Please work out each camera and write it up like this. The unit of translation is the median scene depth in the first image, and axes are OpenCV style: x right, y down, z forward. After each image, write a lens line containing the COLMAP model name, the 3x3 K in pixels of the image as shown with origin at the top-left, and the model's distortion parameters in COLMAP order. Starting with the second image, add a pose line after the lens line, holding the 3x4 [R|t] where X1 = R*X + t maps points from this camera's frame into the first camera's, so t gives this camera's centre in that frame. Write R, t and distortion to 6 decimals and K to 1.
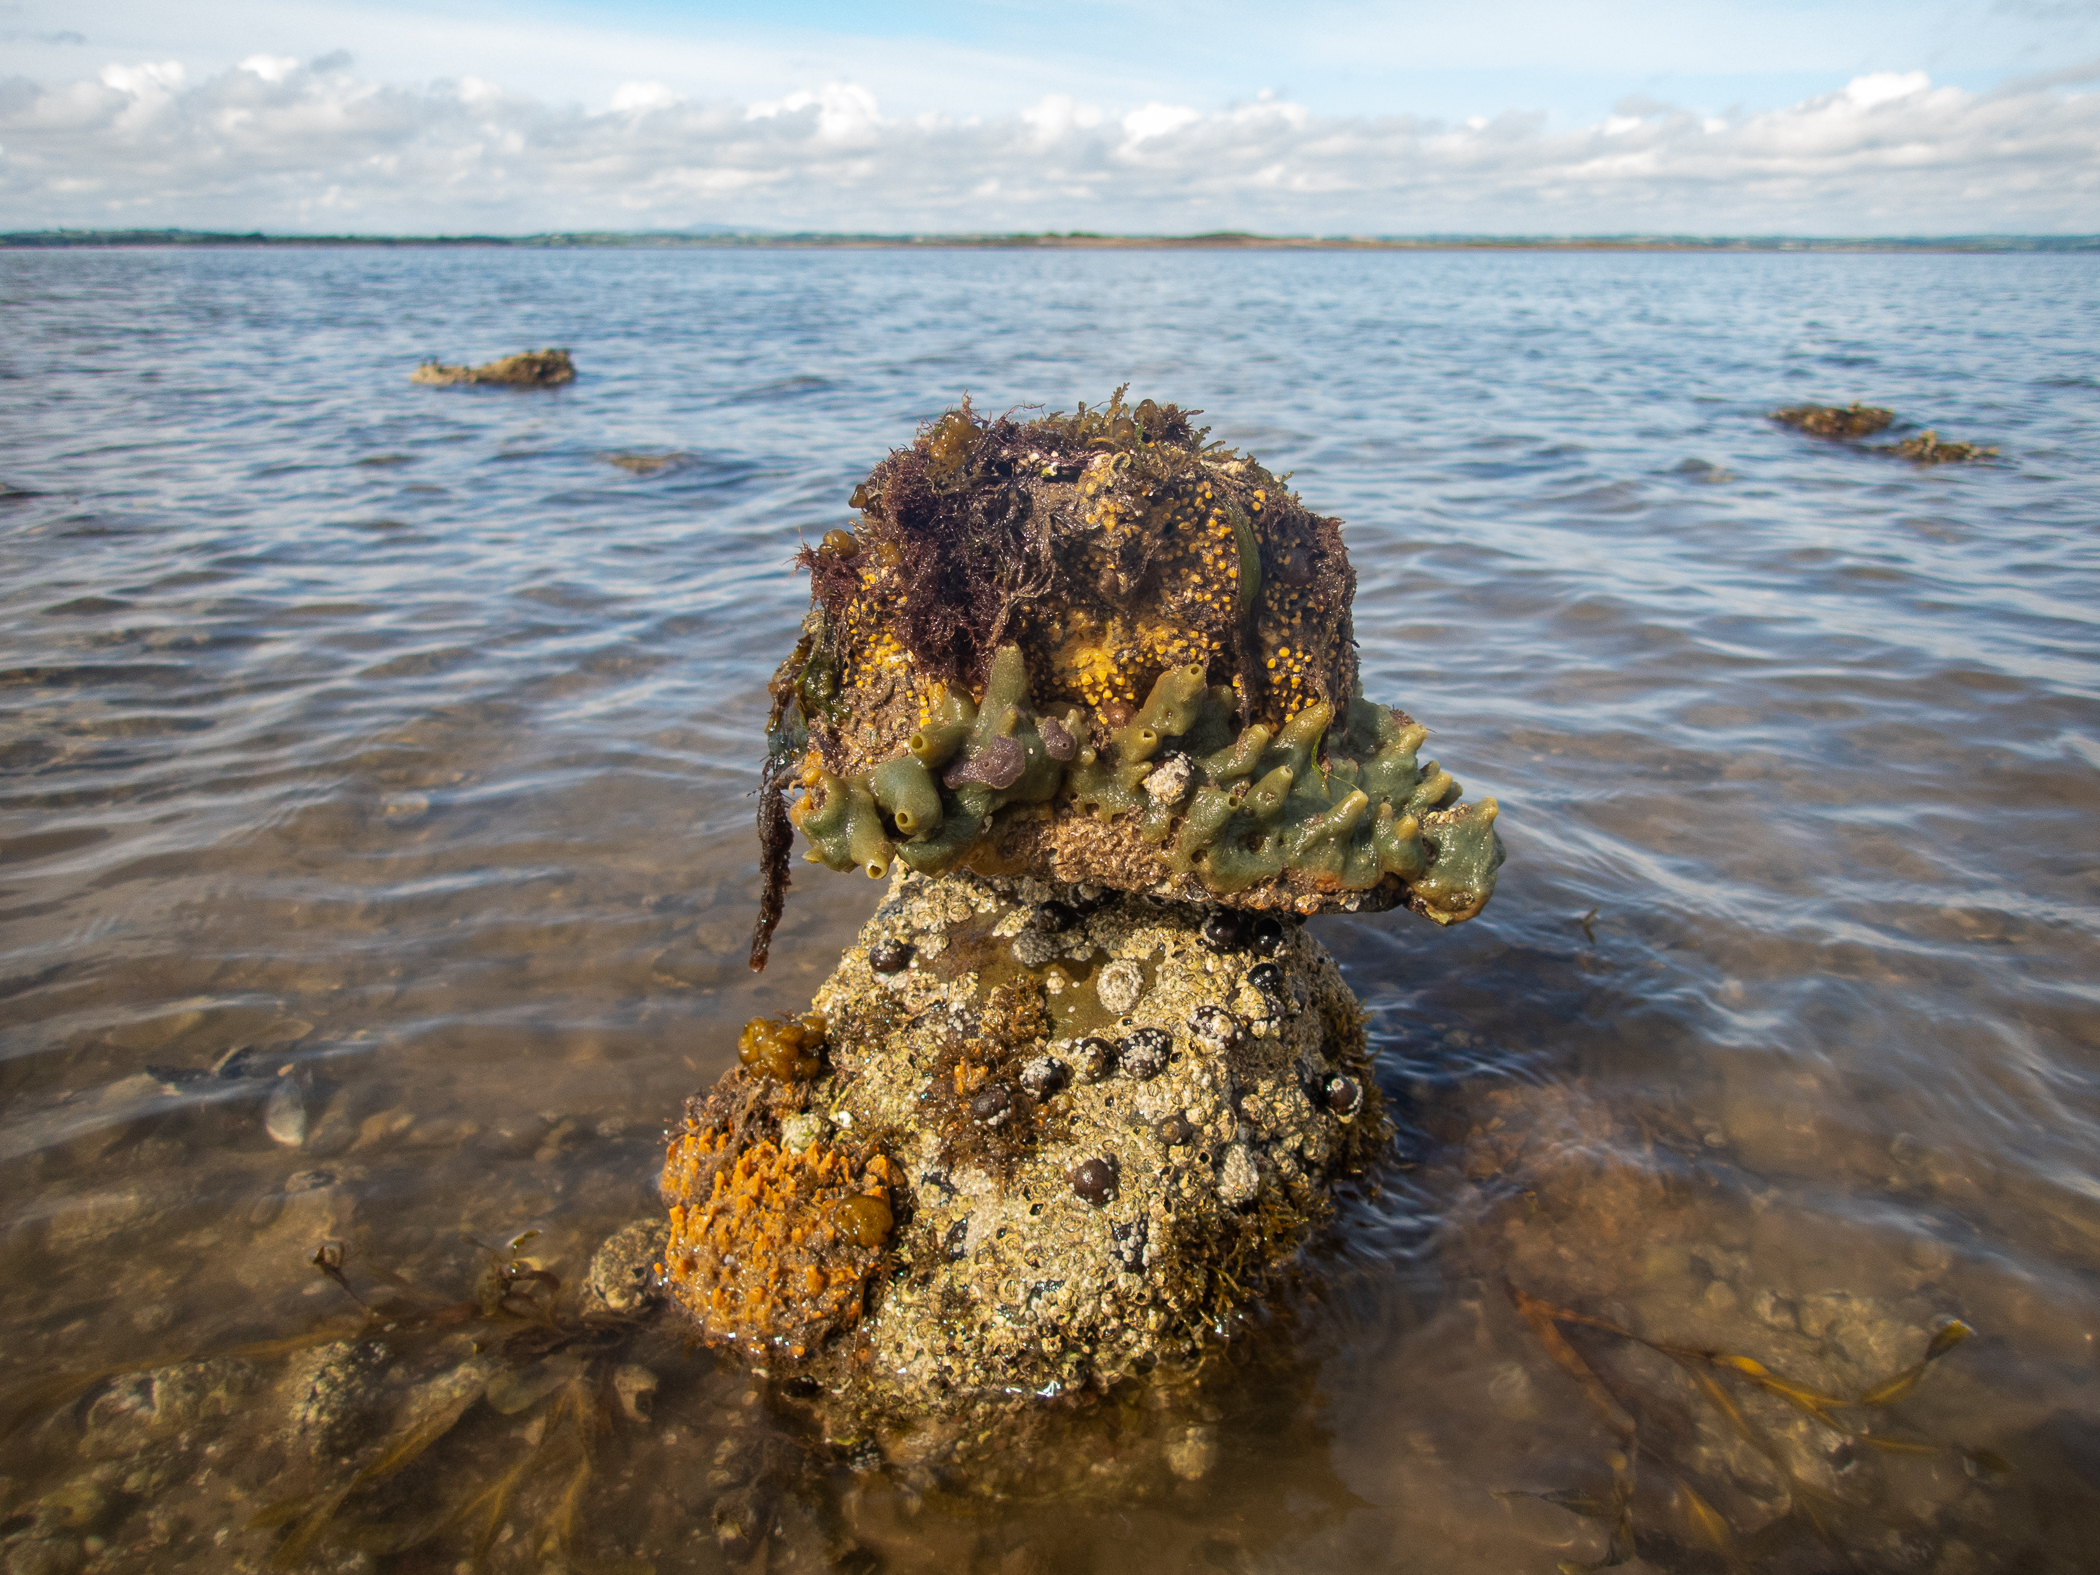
lens RADIAL K [[1539.0, 0, 1050.0], [0, 1539.0, 787.5], [0, 0, 1]] dist [0.006208, -0.001349]
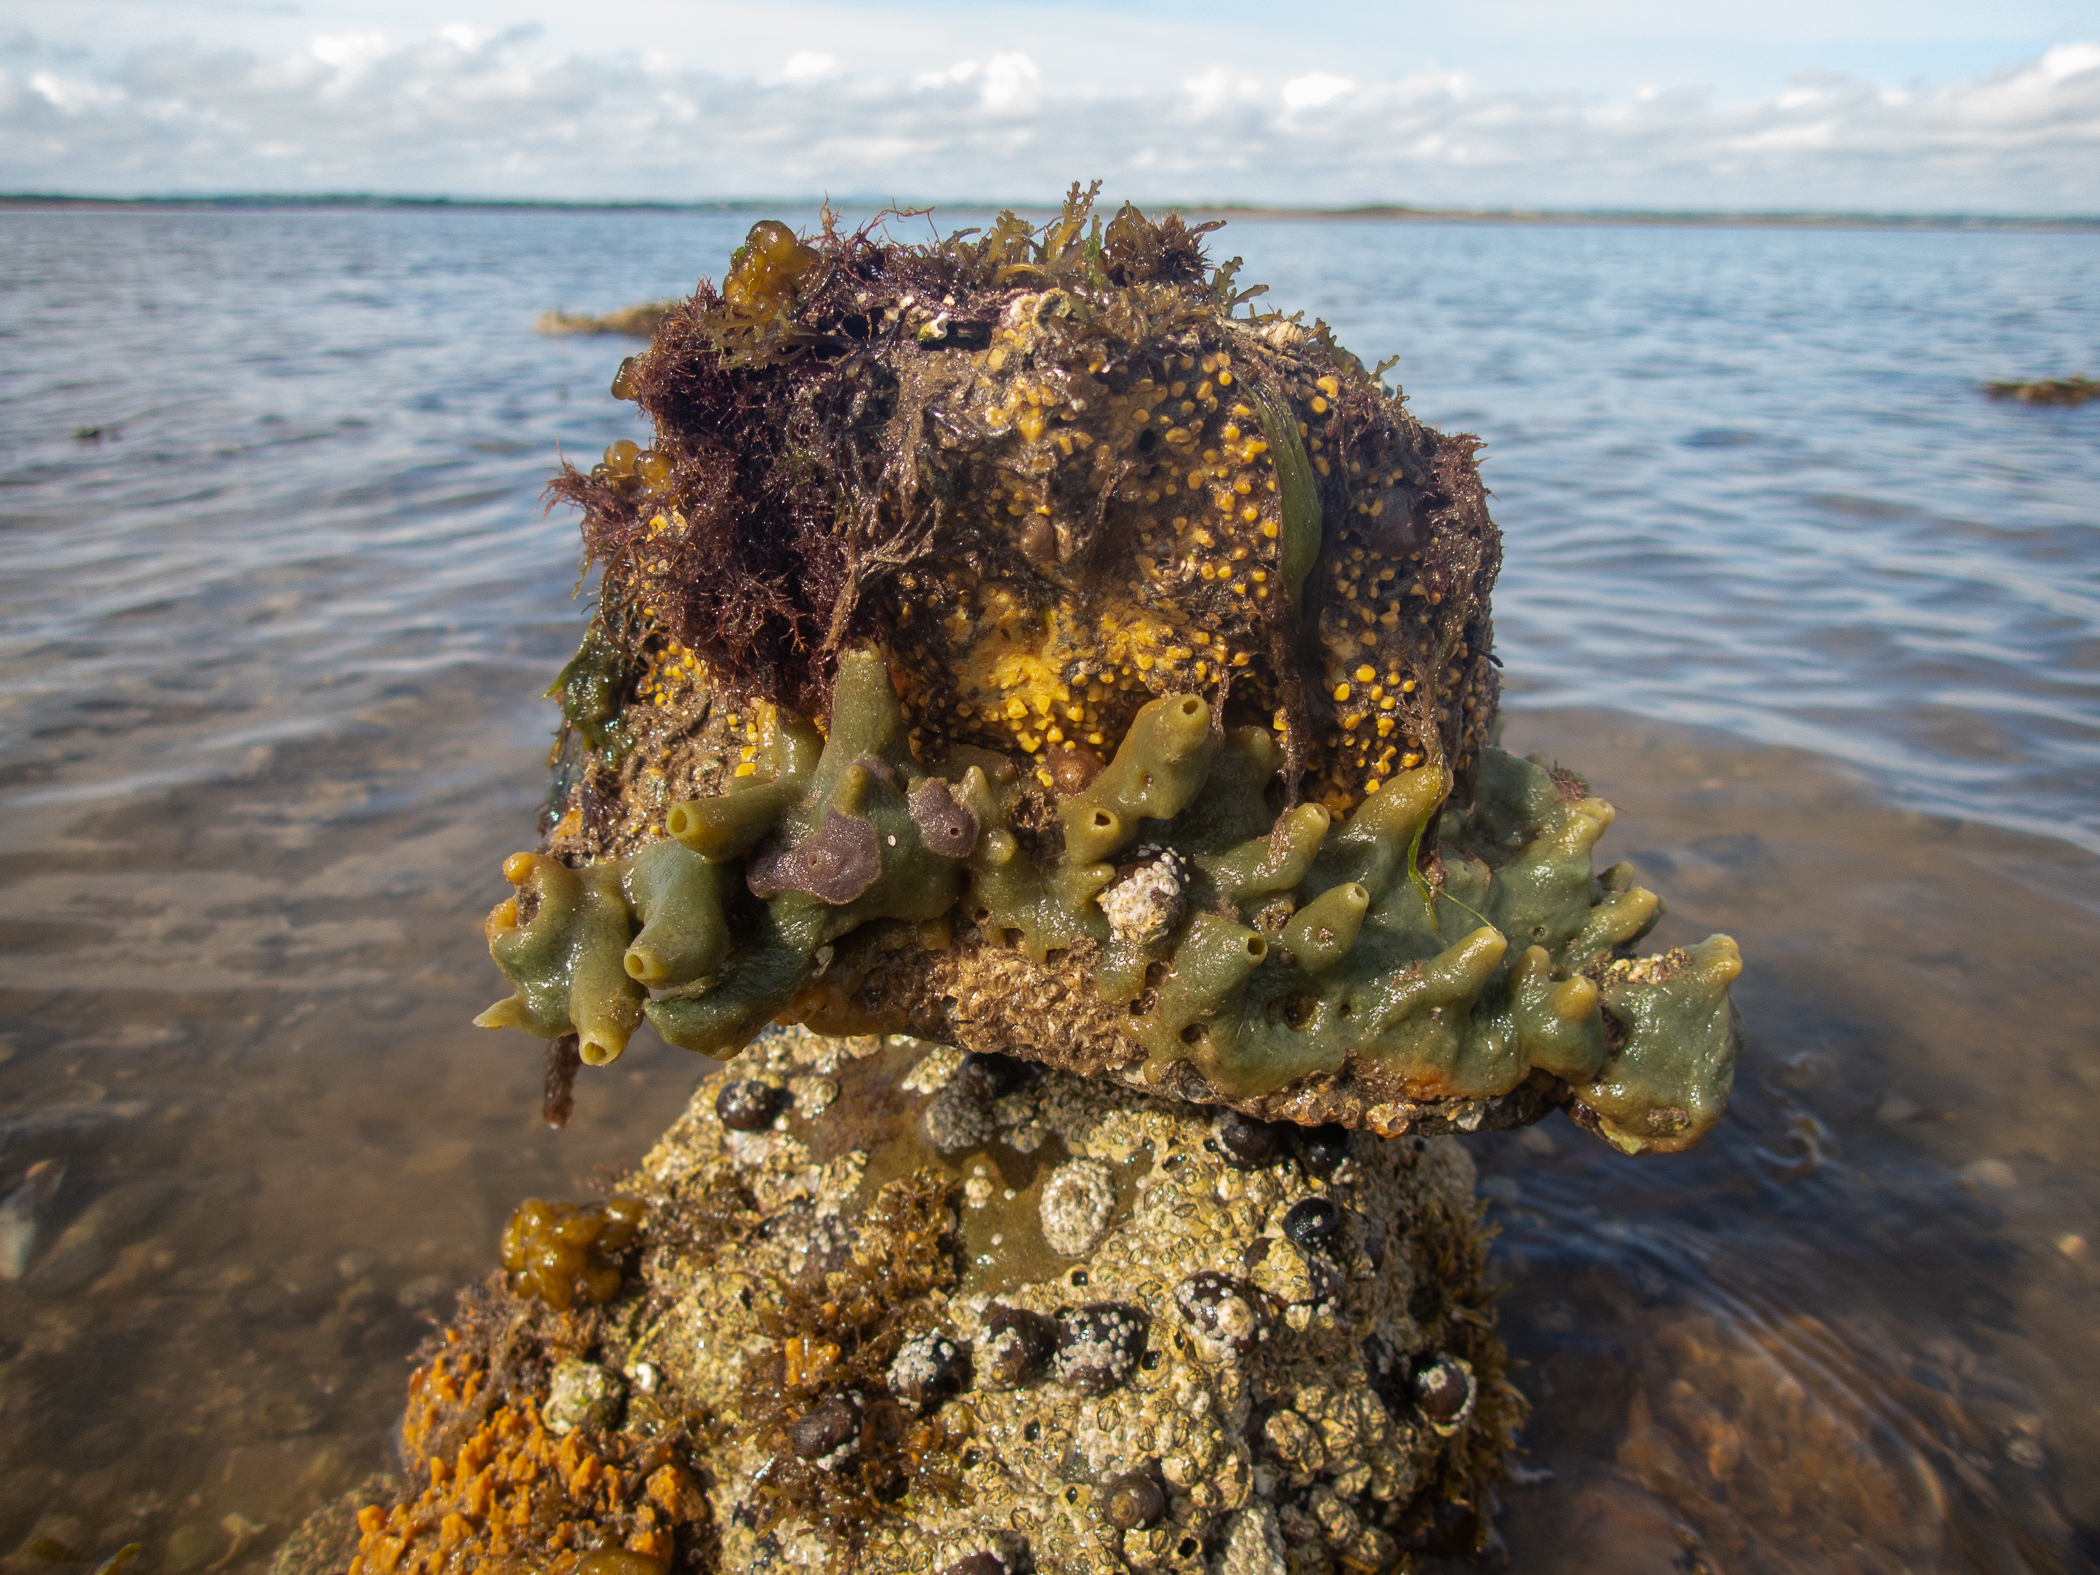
lens RADIAL K [[1539.0, 0, 1050.0], [0, 1539.0, 787.5], [0, 0, 1]] dist [0.006208, -0.001349]
pose [[0.995845, 0.039689, -0.081959, 0.084236], [-0.037960, 0.999025, 0.022544, -0.054070], [0.082774, -0.019340, 0.996381, 0.425175]]
